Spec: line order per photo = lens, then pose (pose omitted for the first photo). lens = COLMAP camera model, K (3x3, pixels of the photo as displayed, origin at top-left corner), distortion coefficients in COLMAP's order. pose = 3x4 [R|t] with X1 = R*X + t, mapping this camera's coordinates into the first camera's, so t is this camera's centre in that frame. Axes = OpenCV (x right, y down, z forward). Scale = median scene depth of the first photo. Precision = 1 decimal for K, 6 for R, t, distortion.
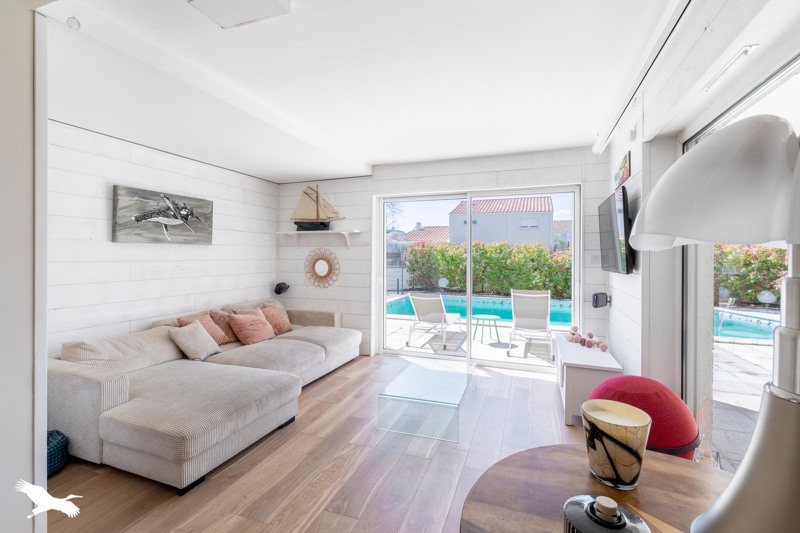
lens RADIAL K [[365.6, 0, 408.3], [0, 365.6, 258.8], [0, 0, 1]] dist [-0.002202, -0.000101]
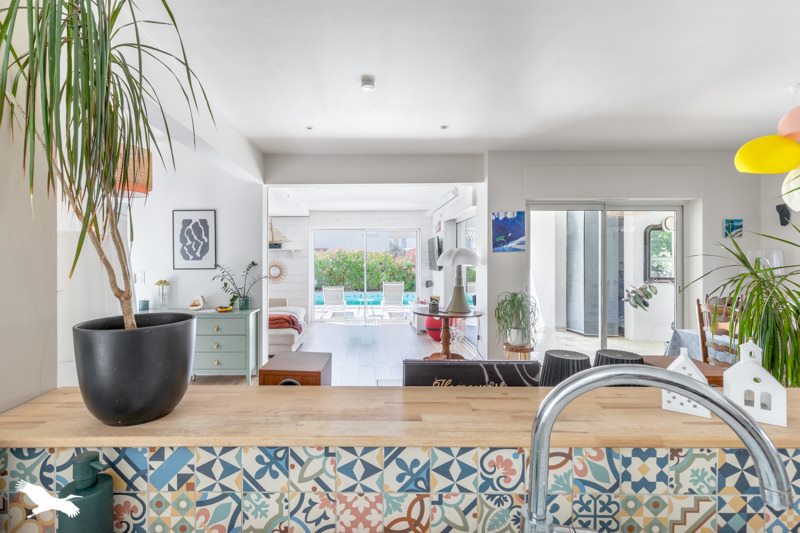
lens RADIAL K [[365.6, 0, 395.2], [0, 365.6, 261.5], [0, 0, 1]] dist [-0.002202, -0.000101]
pose [[0.922166, -0.002471, 0.386787, -0.379787], [0.001351, 0.999994, 0.003168, -0.023525], [-0.386793, -0.002399, 0.922163, -0.704015]]
